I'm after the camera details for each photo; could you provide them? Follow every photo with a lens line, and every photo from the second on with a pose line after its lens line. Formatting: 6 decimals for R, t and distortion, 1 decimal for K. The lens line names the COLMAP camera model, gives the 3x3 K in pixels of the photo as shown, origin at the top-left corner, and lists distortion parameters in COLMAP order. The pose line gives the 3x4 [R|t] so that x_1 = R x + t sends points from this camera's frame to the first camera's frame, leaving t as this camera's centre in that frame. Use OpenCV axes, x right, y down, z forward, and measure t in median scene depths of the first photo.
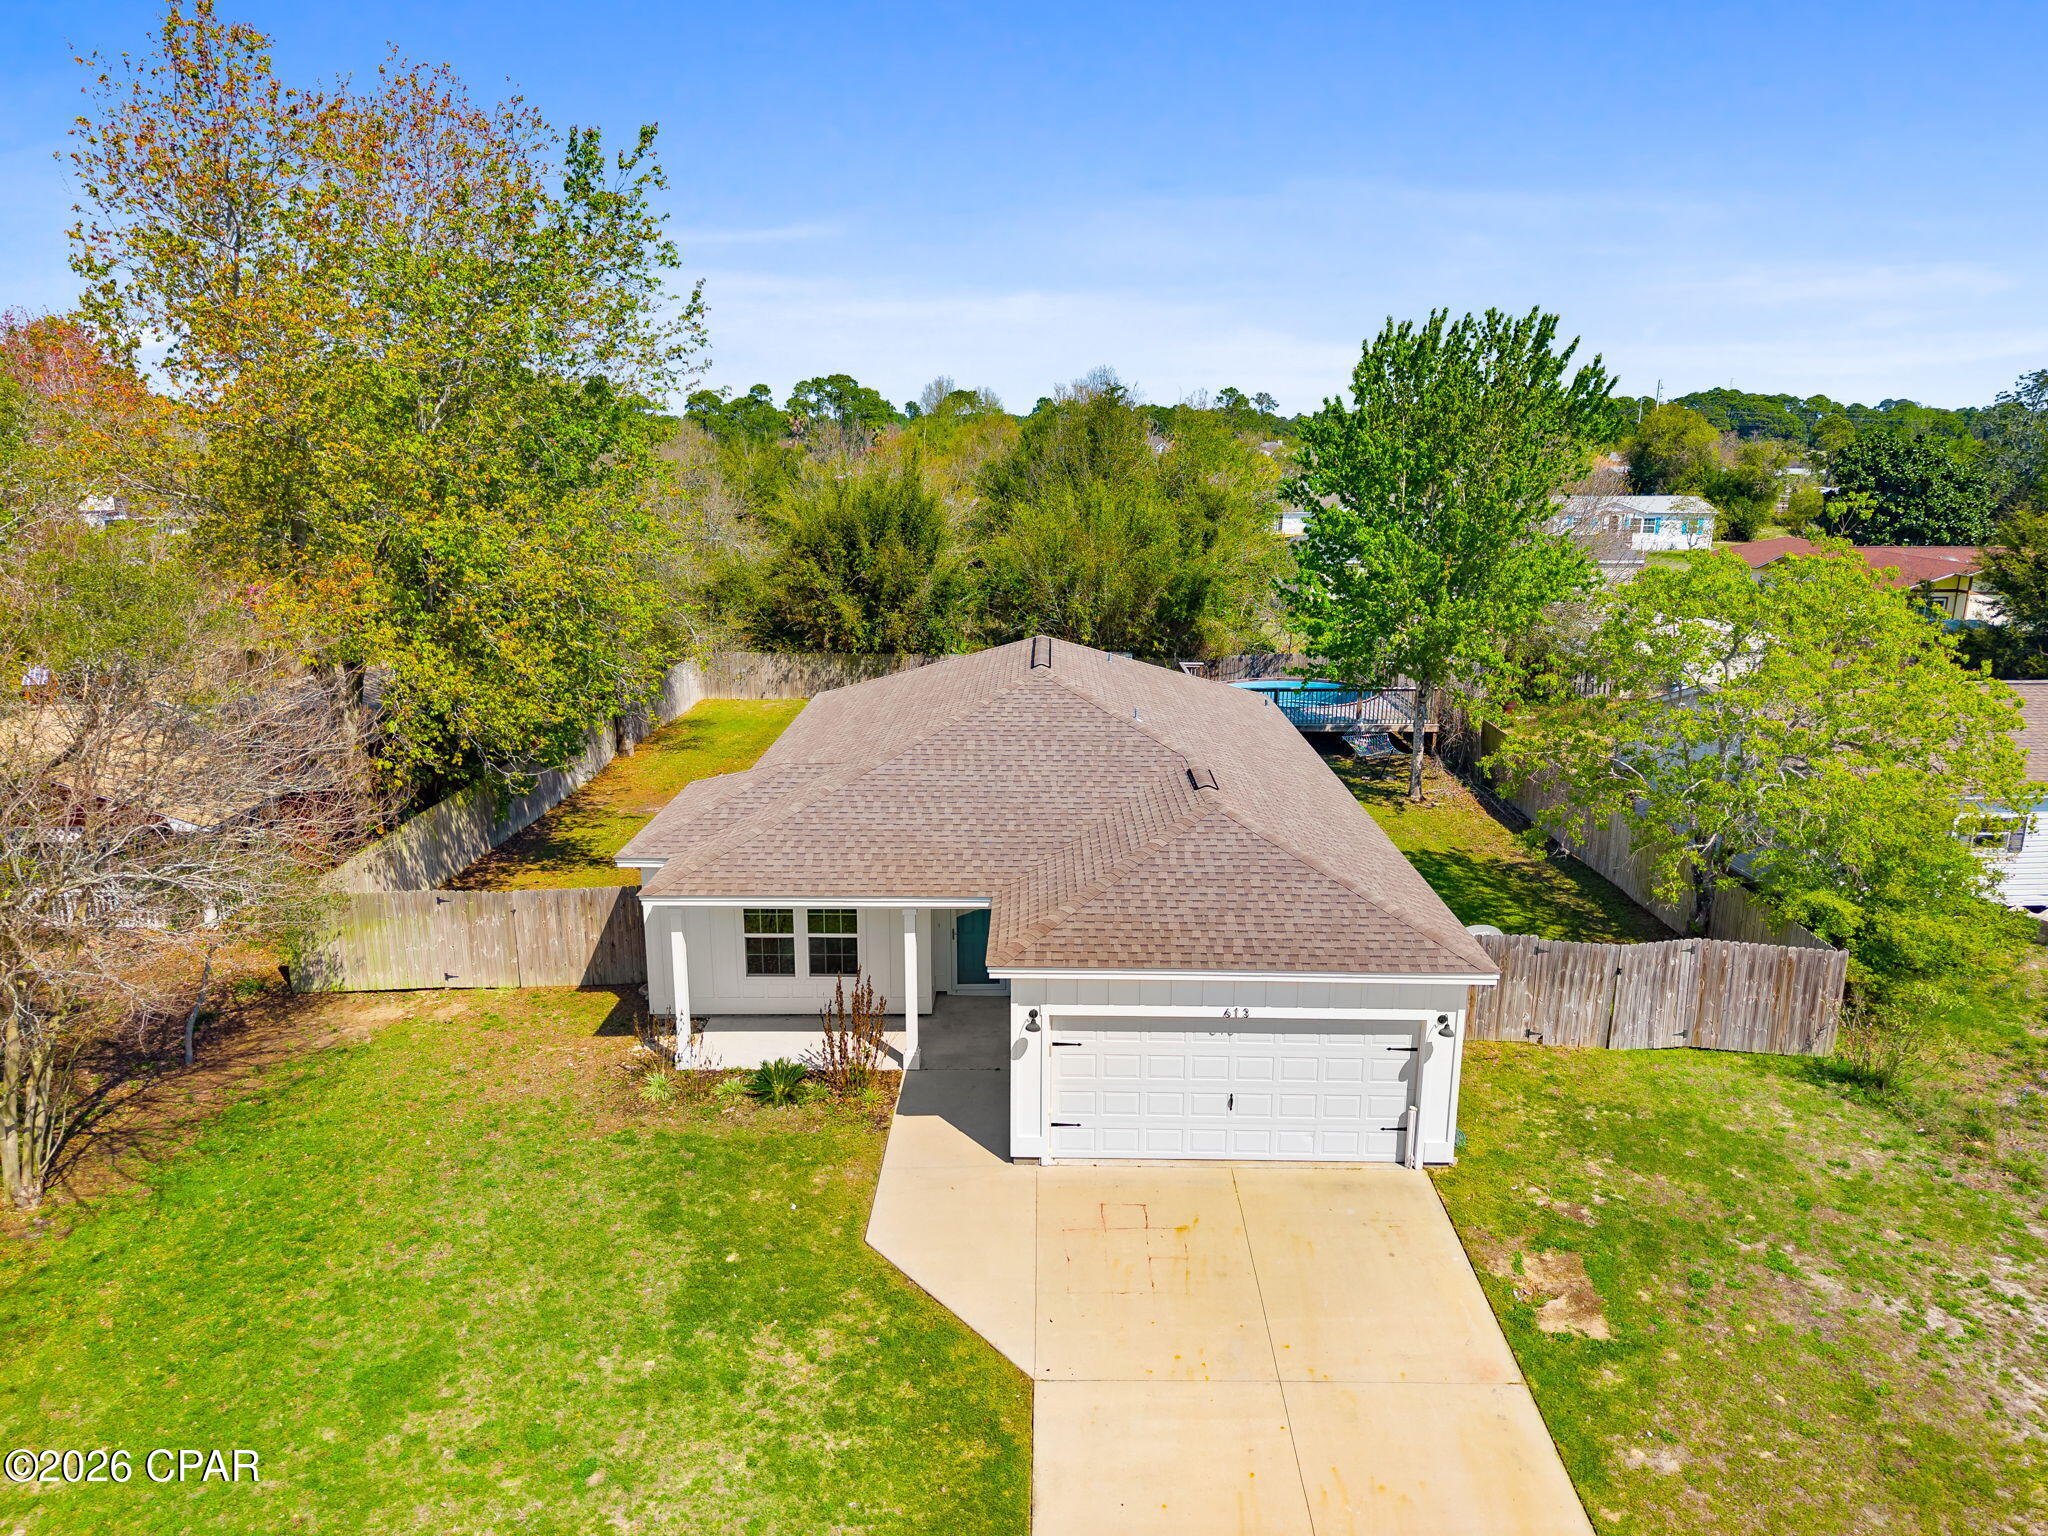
lens RADIAL K [[1366.3, 0, 1024.0], [0, 1366.3, 768.0], [0, 0, 1]] dist [0.040111, -0.045806]
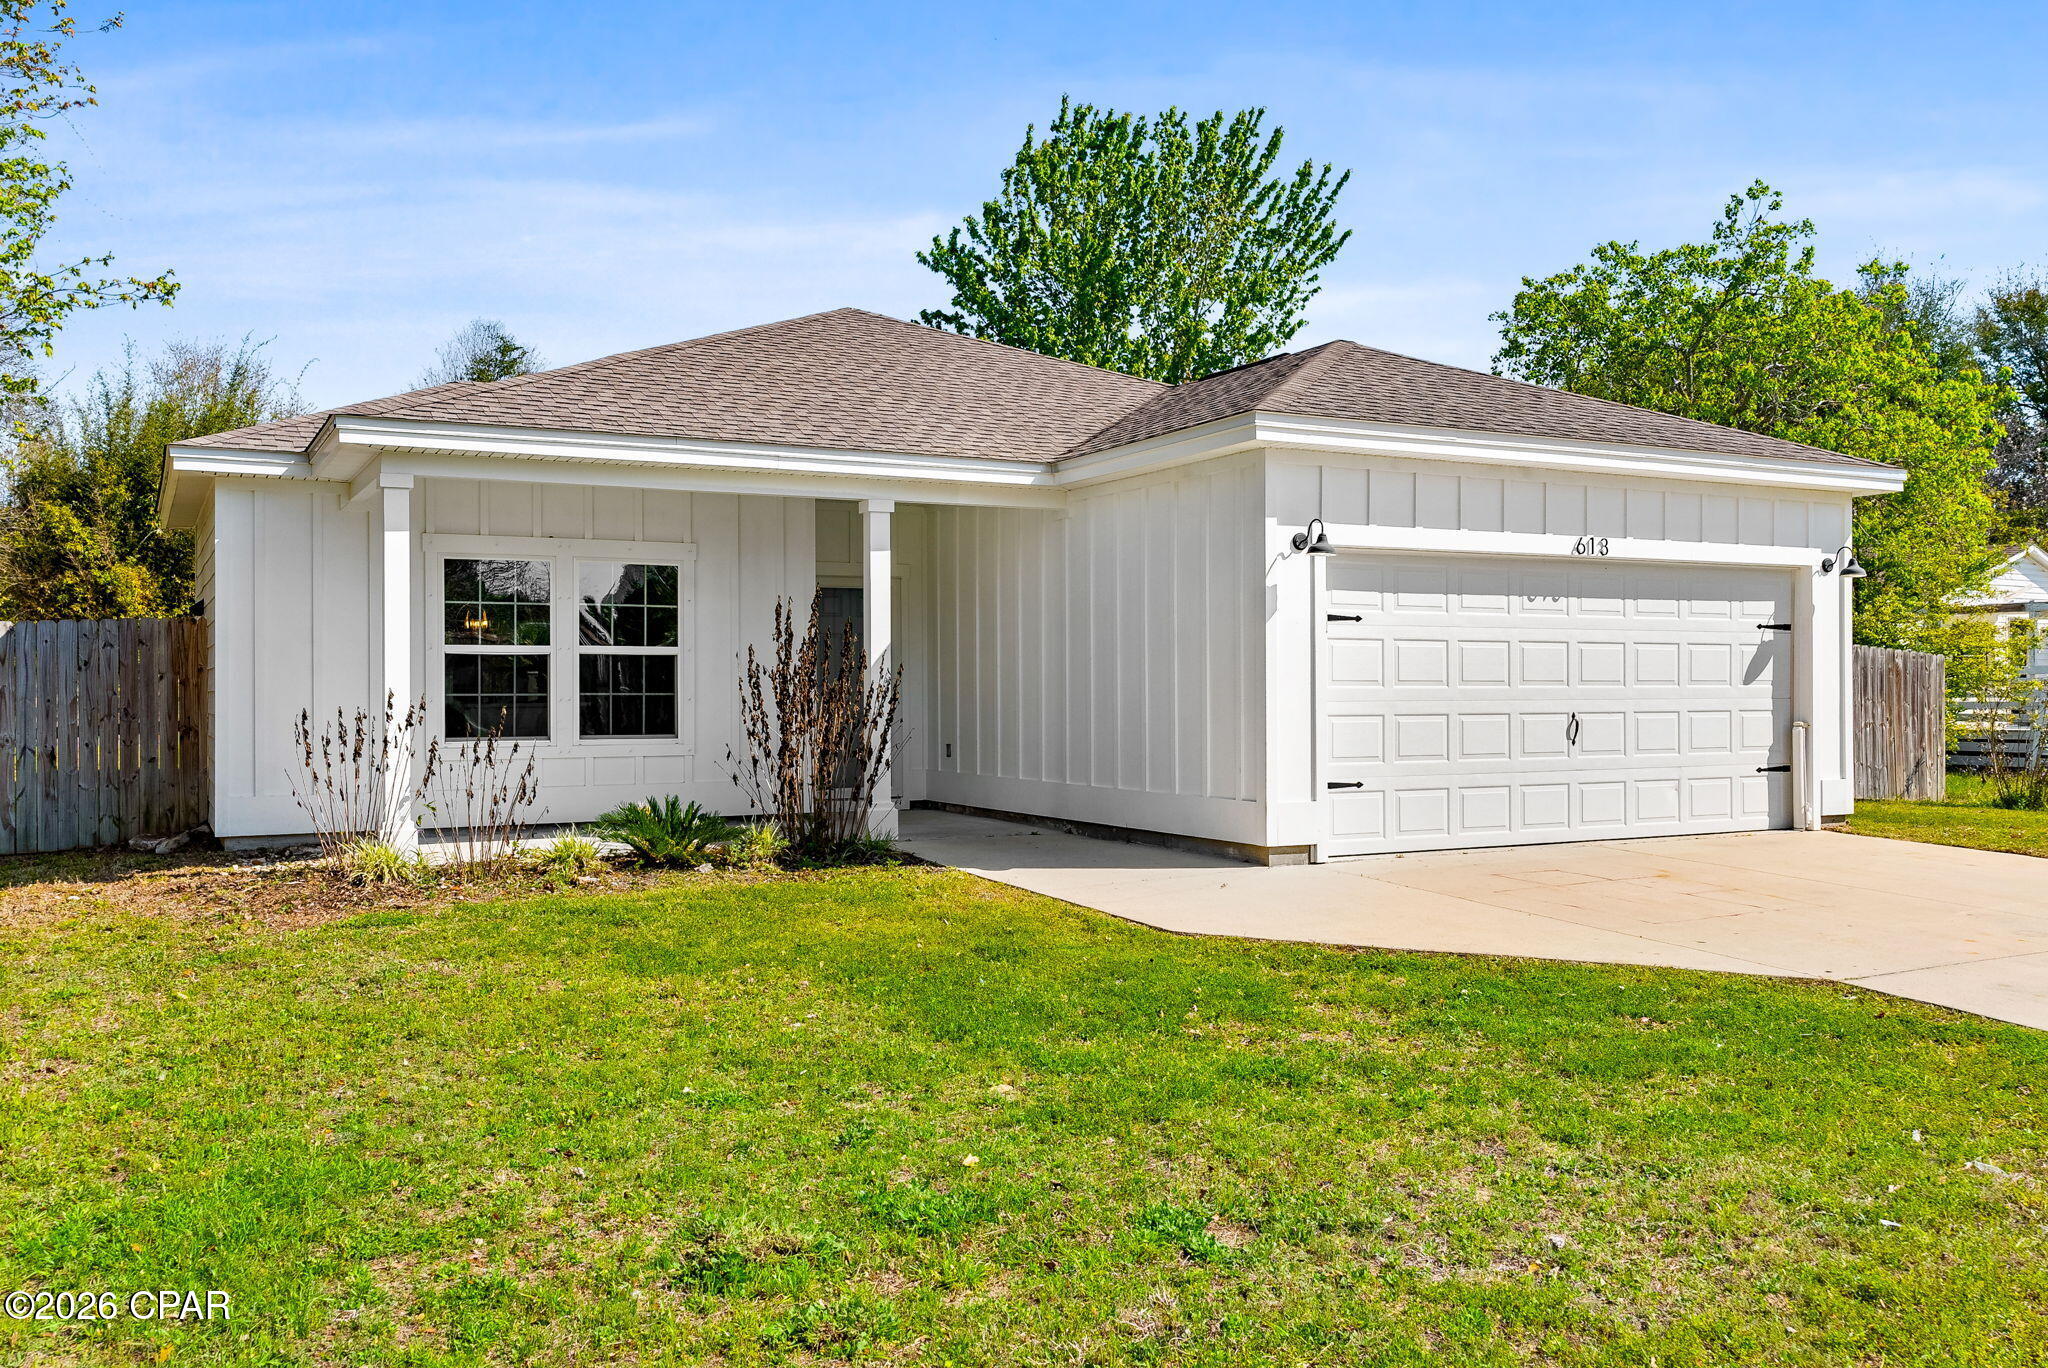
lens RADIAL K [[1708.3, 0, 1024.0], [0, 1708.3, 684.0], [0, 0, 1]] dist [-0.004750, -0.001181]
pose [[0.879222, -0.000916, 0.476411, -0.309276], [0.114748, 0.970966, -0.209902, 0.280774], [-0.462386, 0.239218, 0.853800, 0.404016]]
